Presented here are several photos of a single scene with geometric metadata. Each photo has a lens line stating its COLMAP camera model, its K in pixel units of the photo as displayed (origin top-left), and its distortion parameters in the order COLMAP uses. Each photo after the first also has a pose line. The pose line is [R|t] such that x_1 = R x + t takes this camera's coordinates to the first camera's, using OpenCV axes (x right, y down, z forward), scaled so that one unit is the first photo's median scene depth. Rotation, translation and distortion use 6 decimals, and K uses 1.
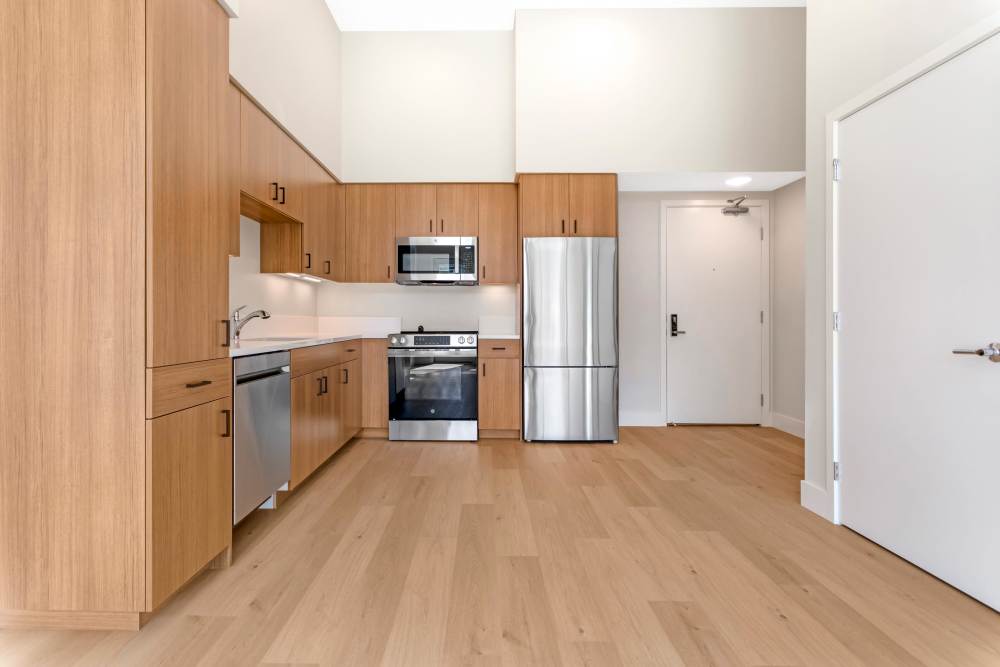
lens RADIAL K [[468.1, 0, 480.4], [0, 468.1, 320.8], [0, 0, 1]] dist [0.002605, 0.000412]
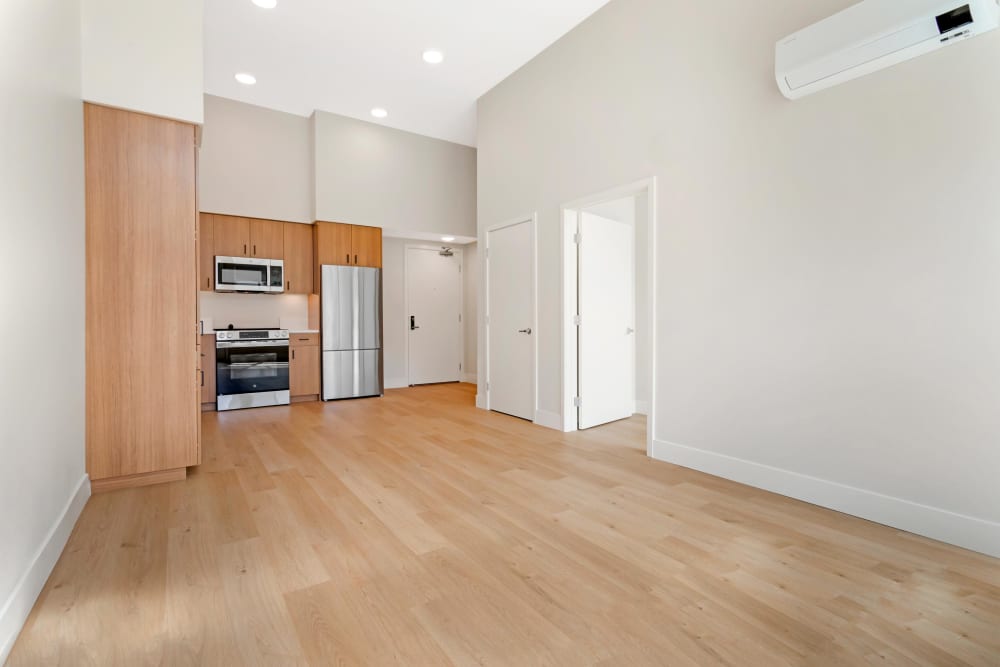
lens RADIAL K [[468.1, 0, 505.2], [0, 468.1, 324.2], [0, 0, 1]] dist [0.002605, 0.000412]
pose [[0.804702, -0.008548, 0.593618, -0.322522], [0.002520, 0.999937, 0.010983, -0.002468], [-0.593674, -0.007342, 0.804672, -0.543758]]
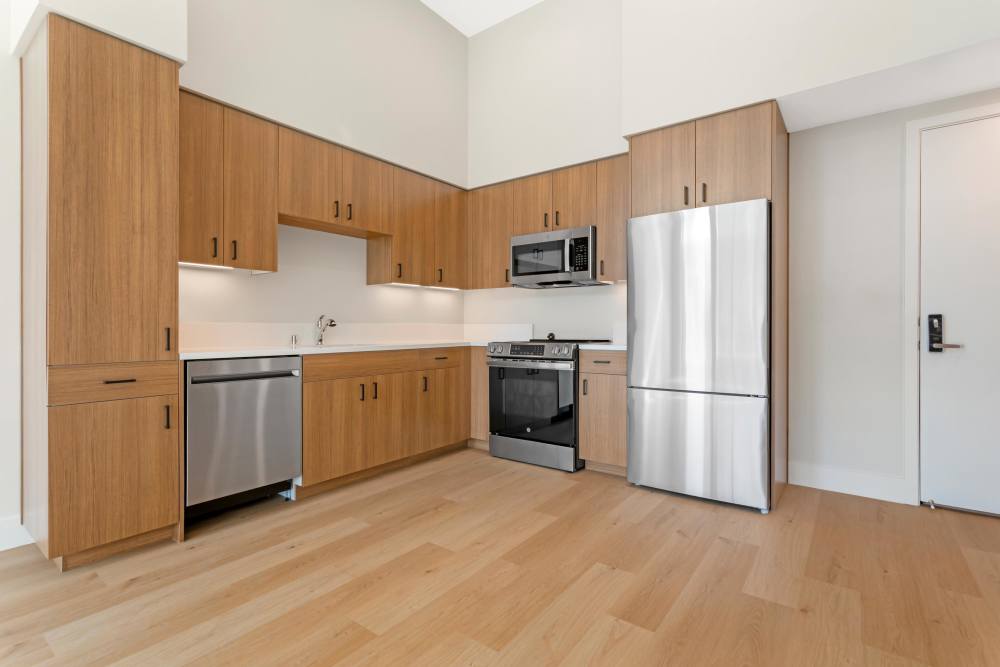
lens RADIAL K [[468.1, 0, 520.3], [0, 468.1, 330.2], [0, 0, 1]] dist [0.002605, 0.000412]
pose [[0.807588, -0.001778, -0.589744, 0.399763], [0.003671, 0.999991, 0.002011, 0.002895], [0.589735, -0.003789, 0.807588, 0.274850]]
